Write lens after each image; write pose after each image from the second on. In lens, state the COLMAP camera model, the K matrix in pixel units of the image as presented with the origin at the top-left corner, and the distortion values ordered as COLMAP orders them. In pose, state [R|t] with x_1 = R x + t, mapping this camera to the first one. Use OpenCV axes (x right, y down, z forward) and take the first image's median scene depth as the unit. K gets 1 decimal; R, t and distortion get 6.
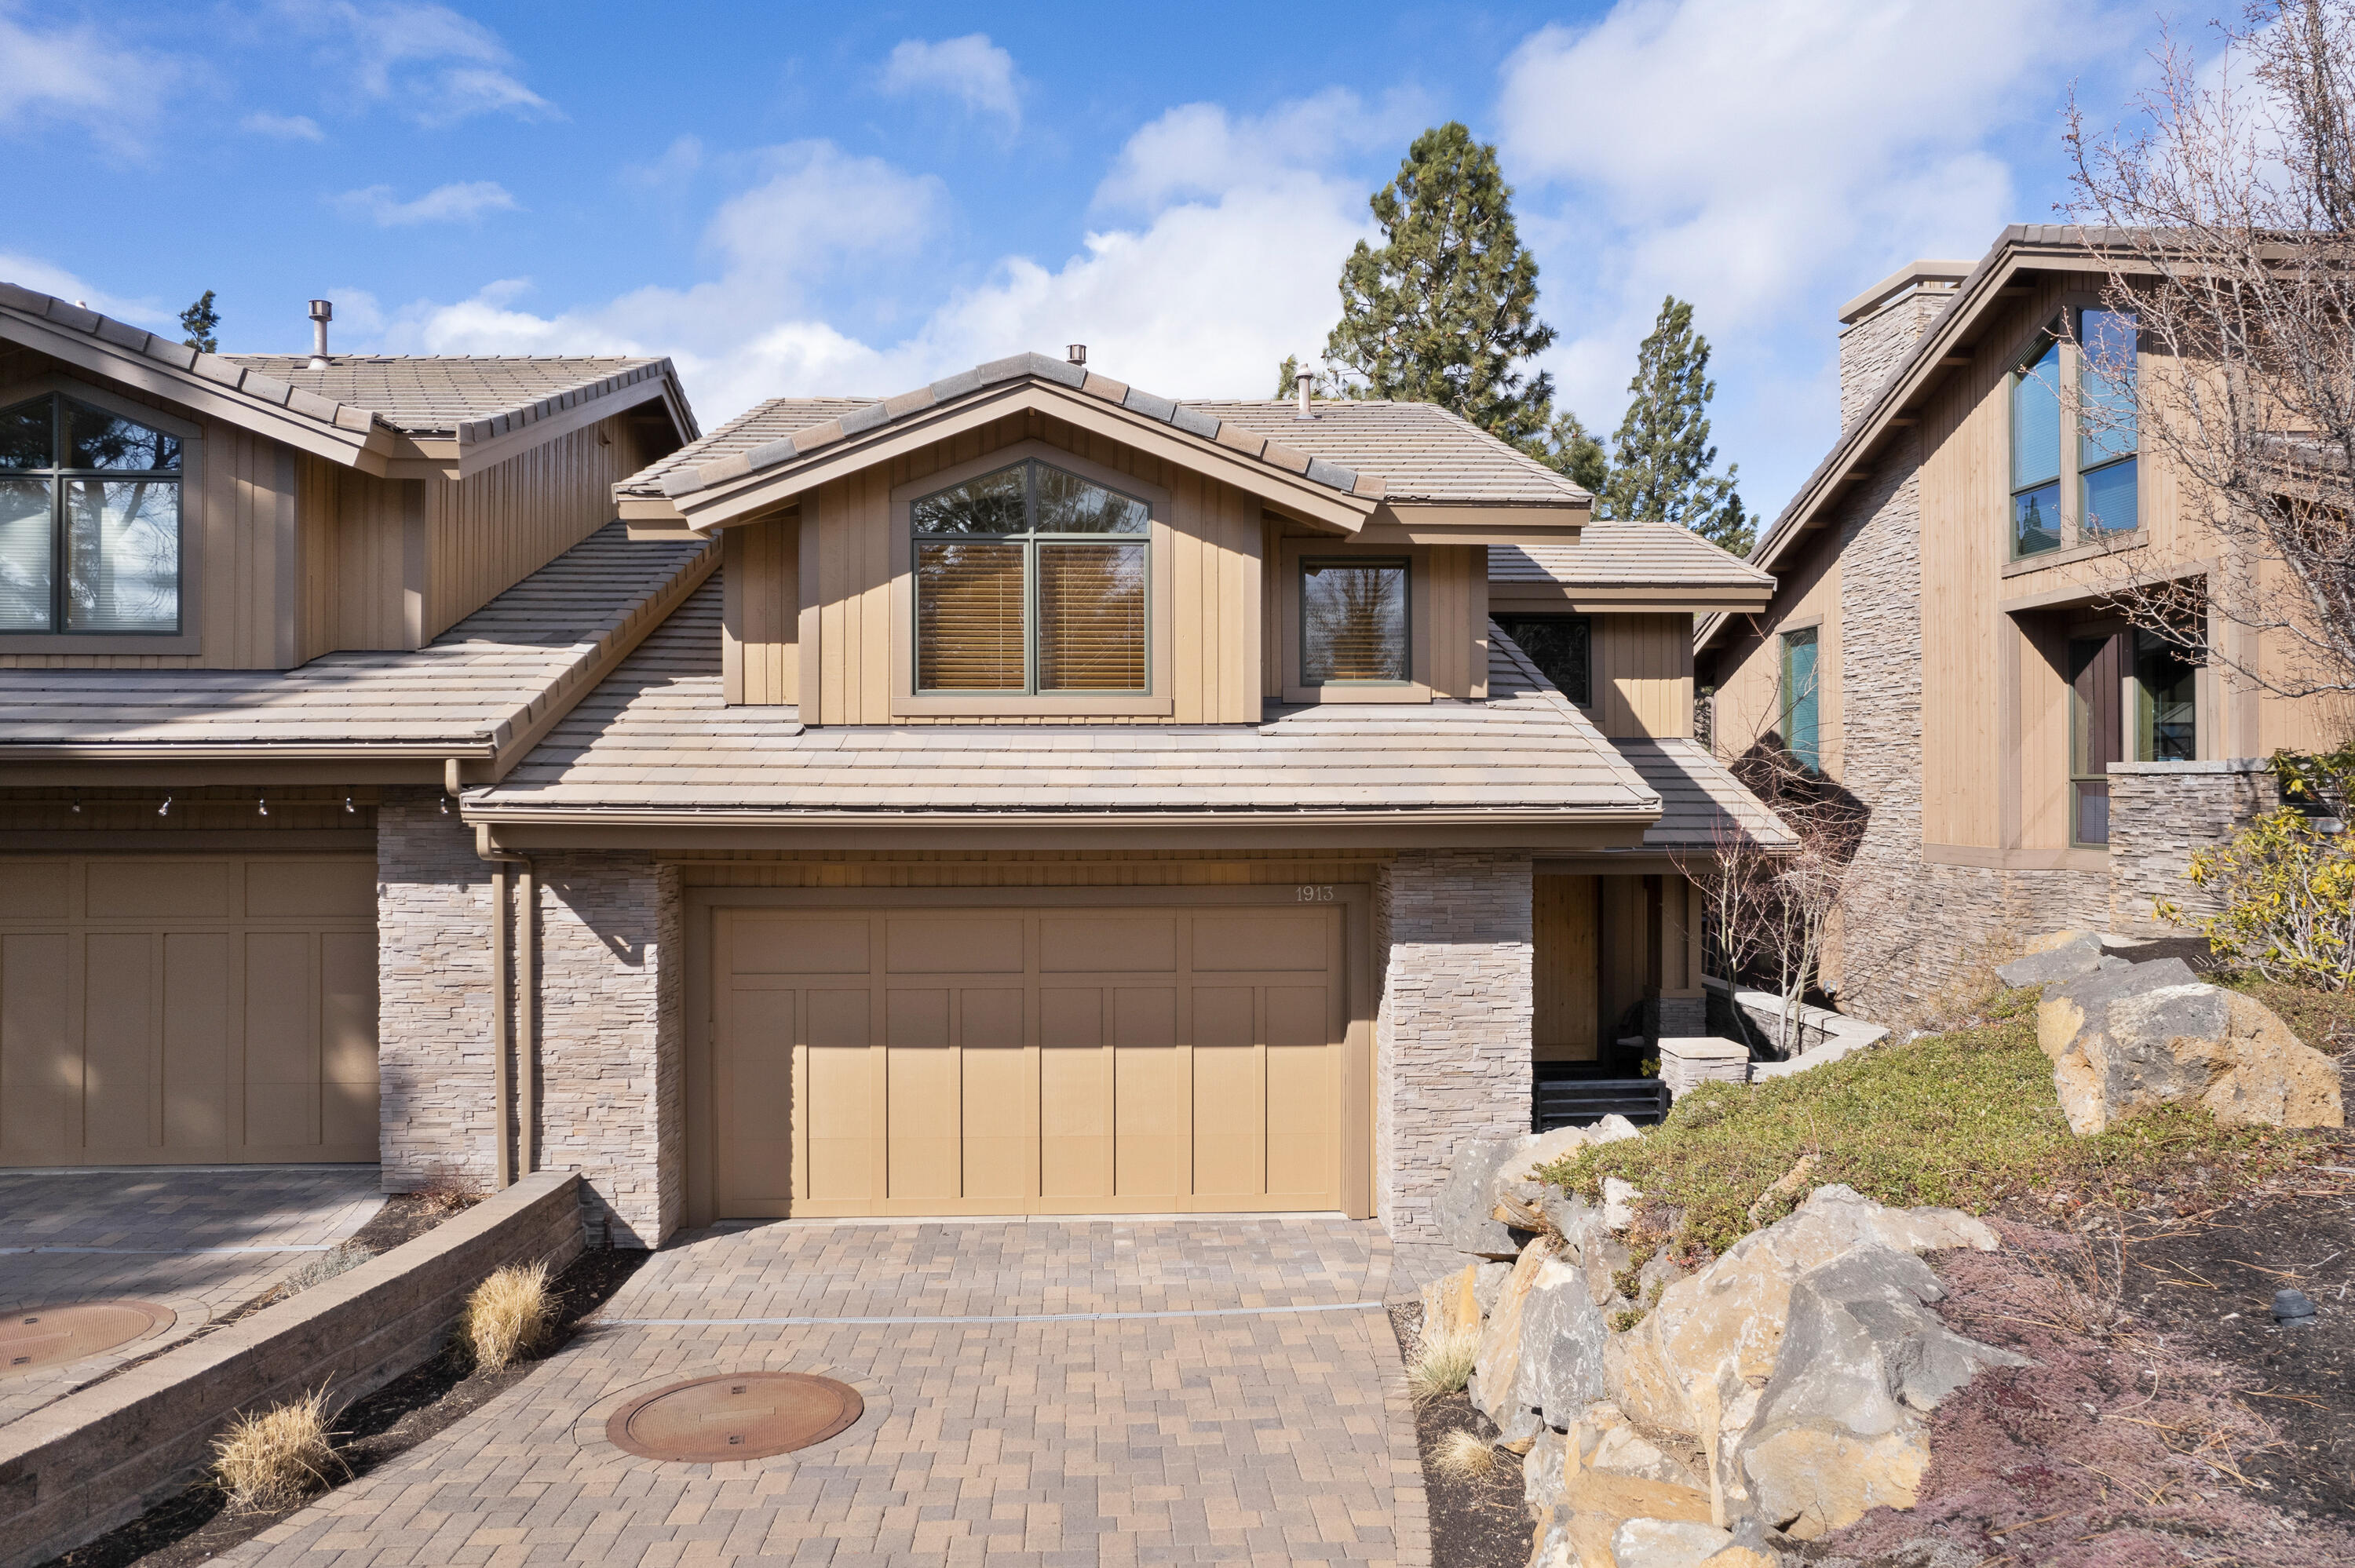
lens RADIAL K [[1546.3, 0, 1196.1], [0, 1546.3, 778.7], [0, 0, 1]] dist [-0.067253, 0.060953]
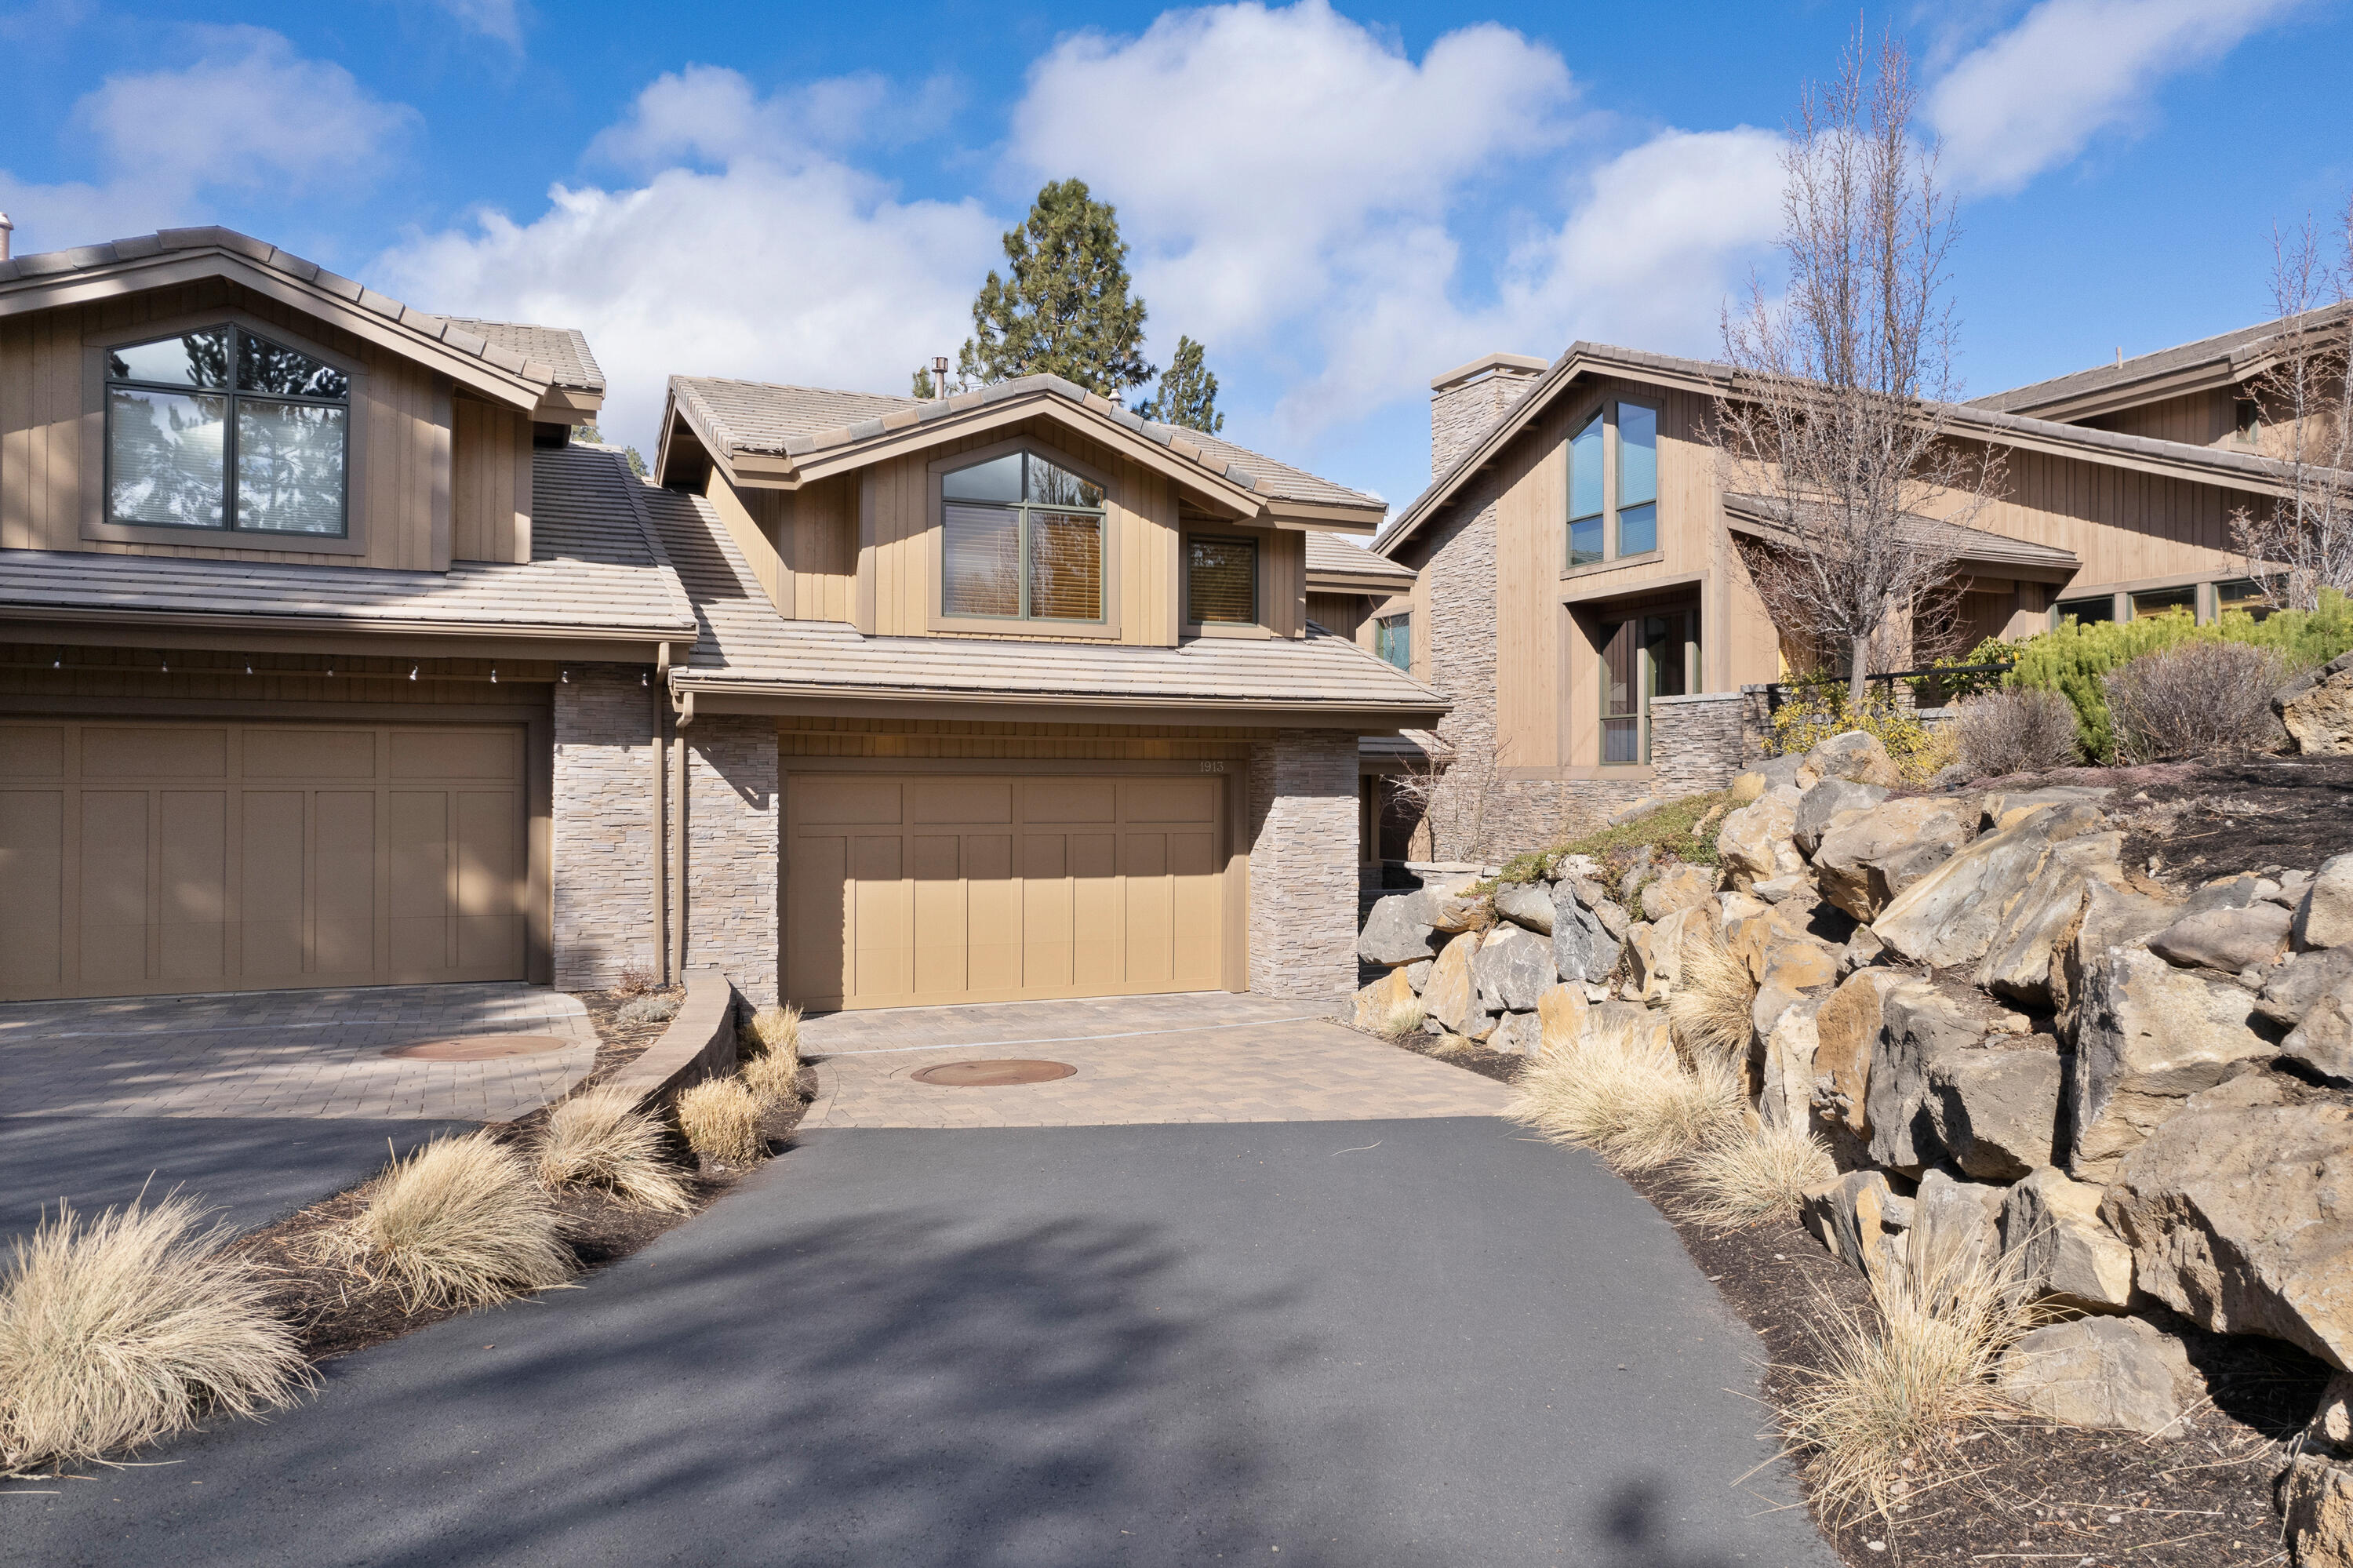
lens RADIAL K [[1545.2, 0, 1171.2], [0, 1545.2, 784.7], [0, 0, 1]] dist [-0.067253, 0.060953]
pose [[0.934557, 0.004855, 0.355780, -0.470773], [-0.004997, 0.999987, -0.000521, 0.092340], [-0.355778, -0.001291, 0.934570, -0.332466]]
